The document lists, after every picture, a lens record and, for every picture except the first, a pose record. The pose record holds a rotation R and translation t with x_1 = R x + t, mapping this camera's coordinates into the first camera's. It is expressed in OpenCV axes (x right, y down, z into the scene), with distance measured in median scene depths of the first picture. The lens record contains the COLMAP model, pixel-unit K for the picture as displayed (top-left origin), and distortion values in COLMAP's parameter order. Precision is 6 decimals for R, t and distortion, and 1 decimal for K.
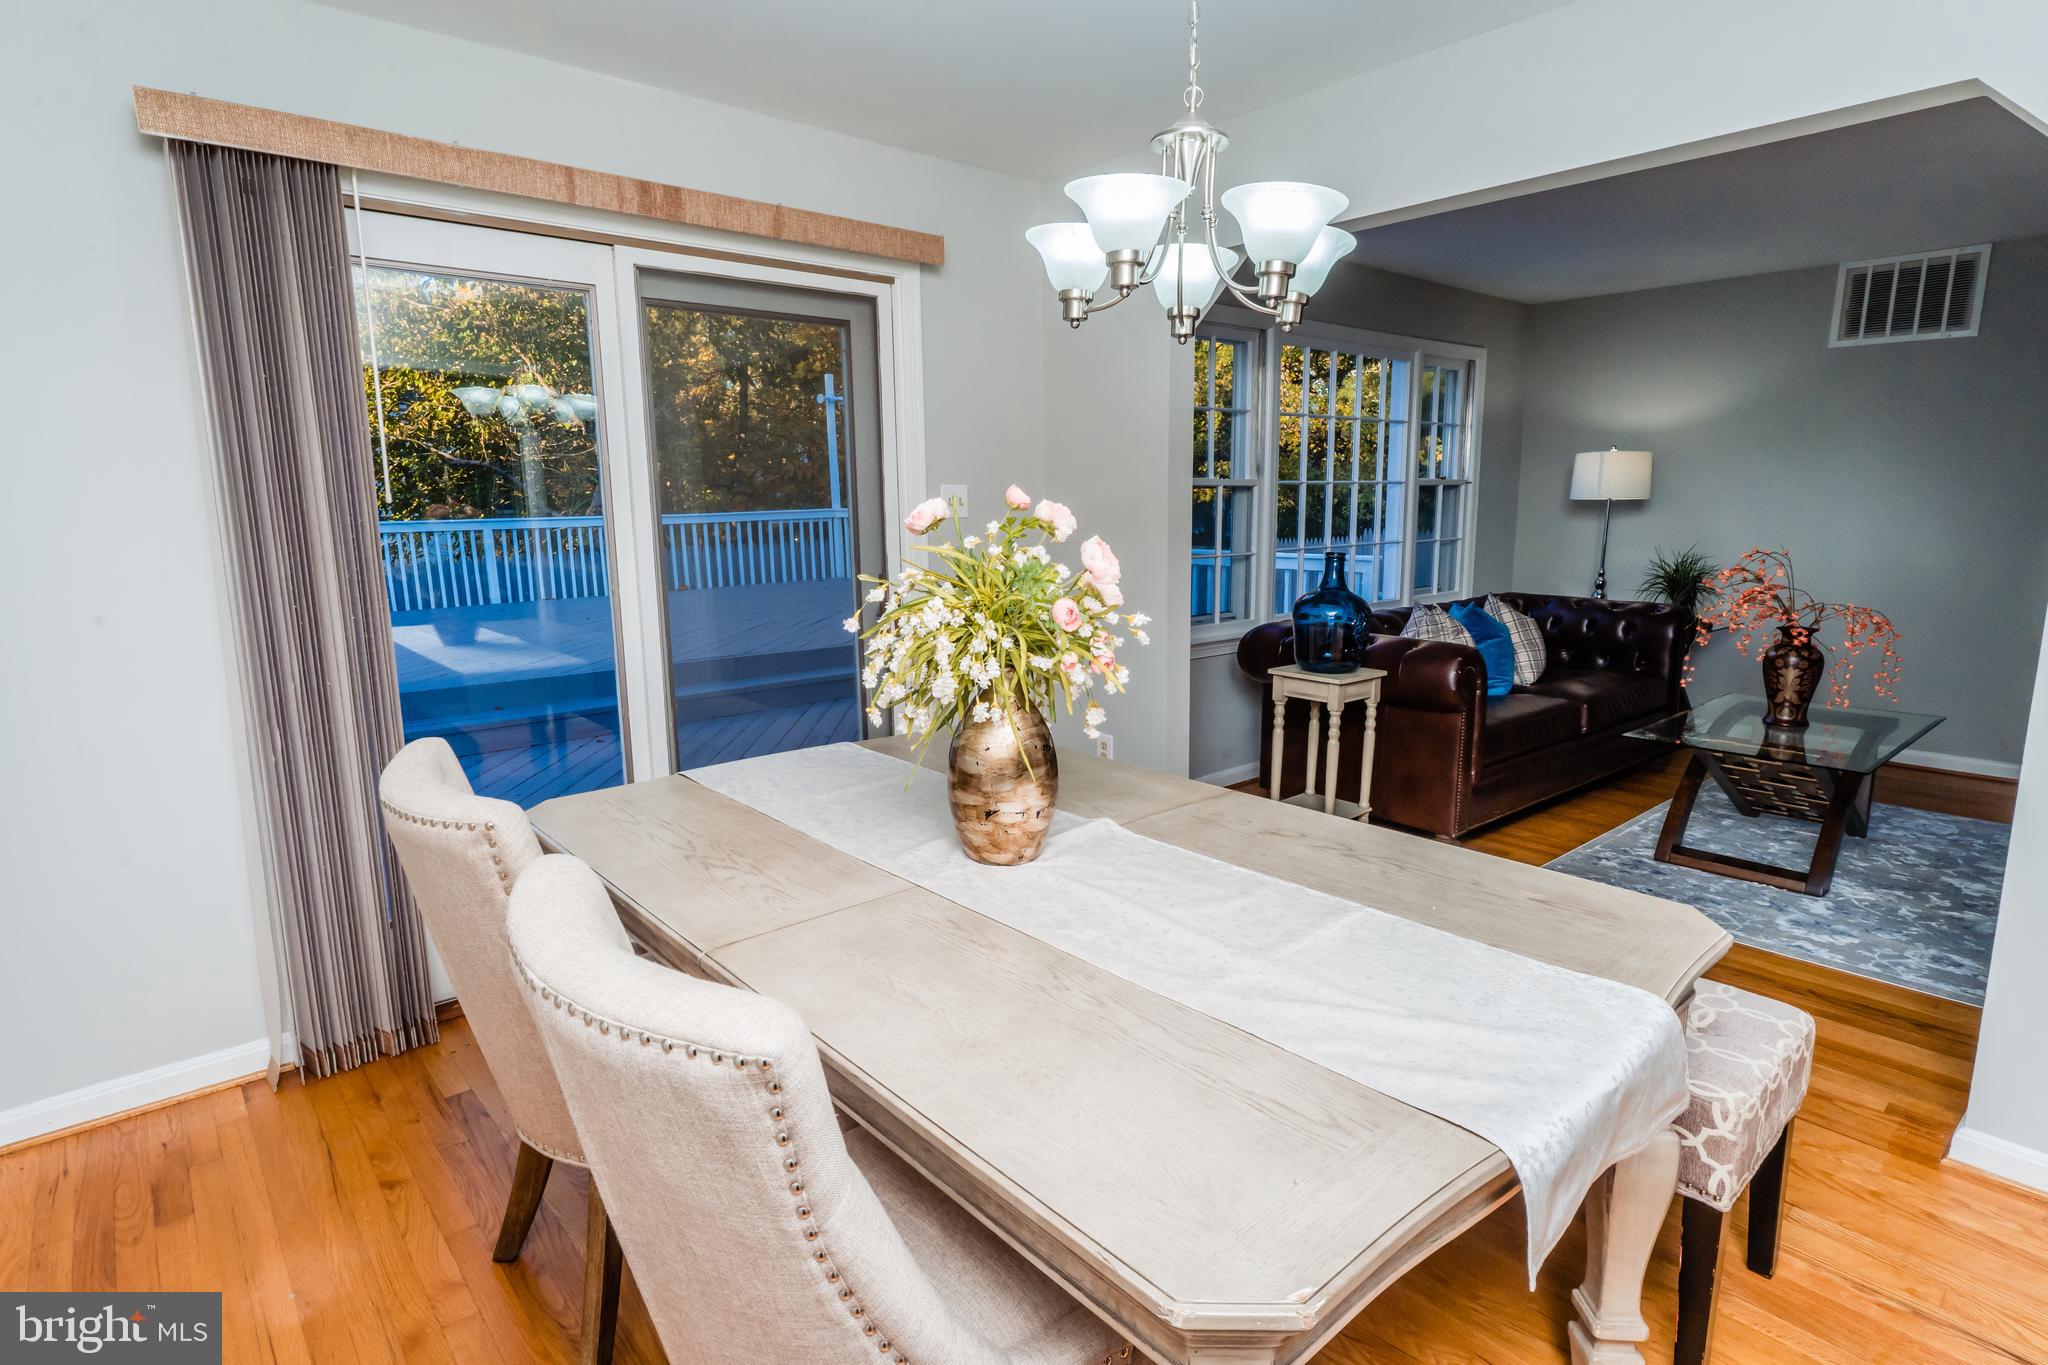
lens RADIAL K [[1050.1, 0, 1020.4], [0, 1050.1, 677.7], [0, 0, 1]] dist [-0.011946, 0.008965]
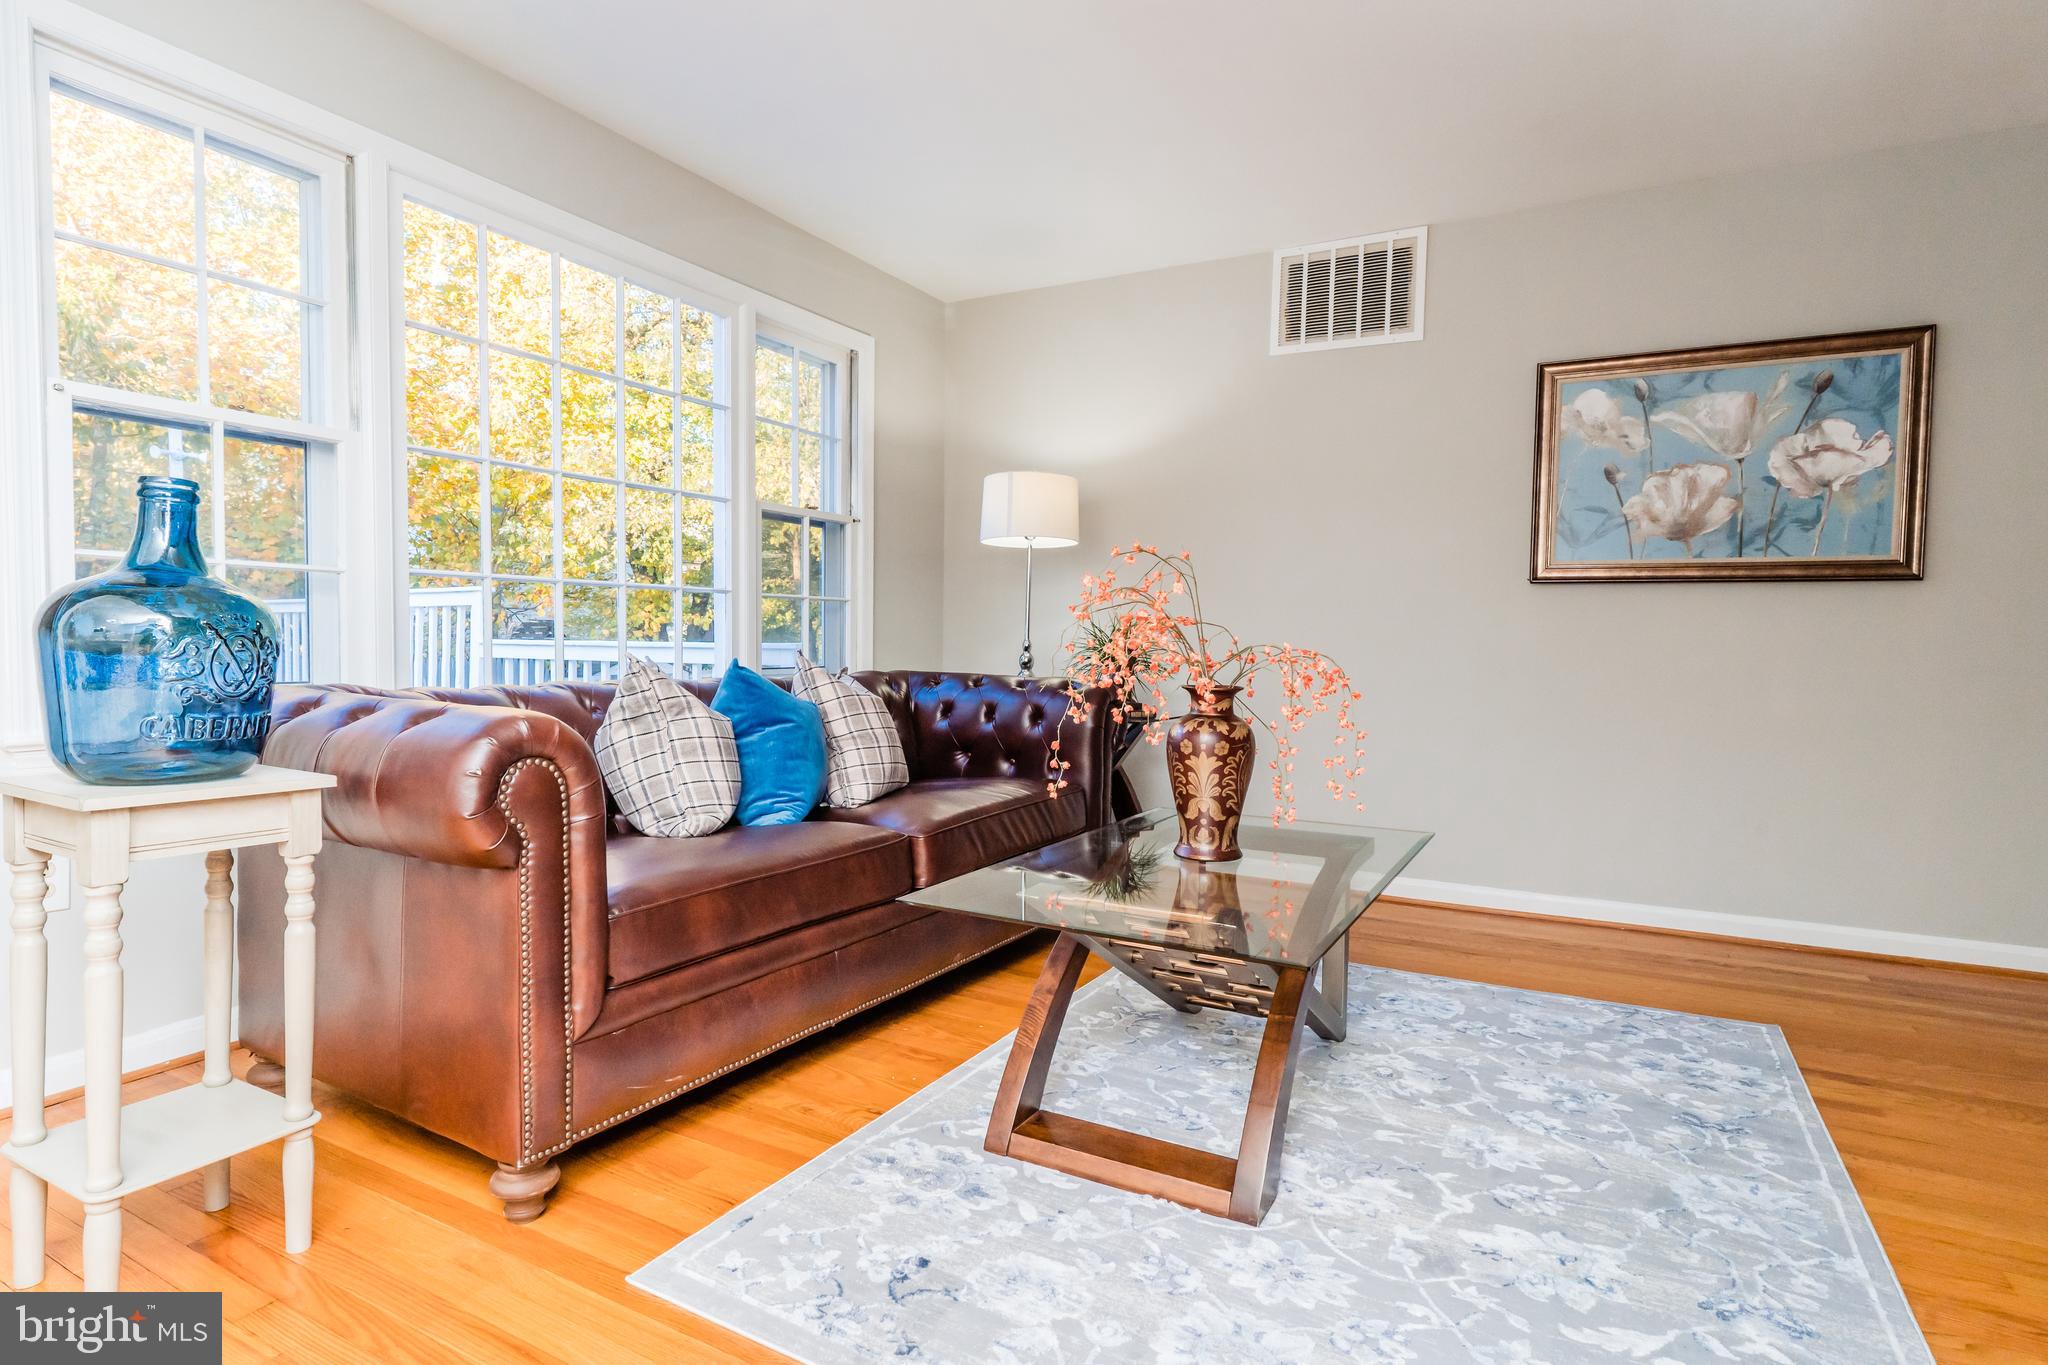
lens RADIAL K [[1050.1, 0, 1020.4], [0, 1050.1, 677.7], [0, 0, 1]] dist [-0.011946, 0.008965]
pose [[0.937246, 0.010537, 0.348509, 0.423263], [0.036541, 0.991071, -0.128234, 0.016788], [-0.346748, 0.132921, 0.928492, 0.479796]]
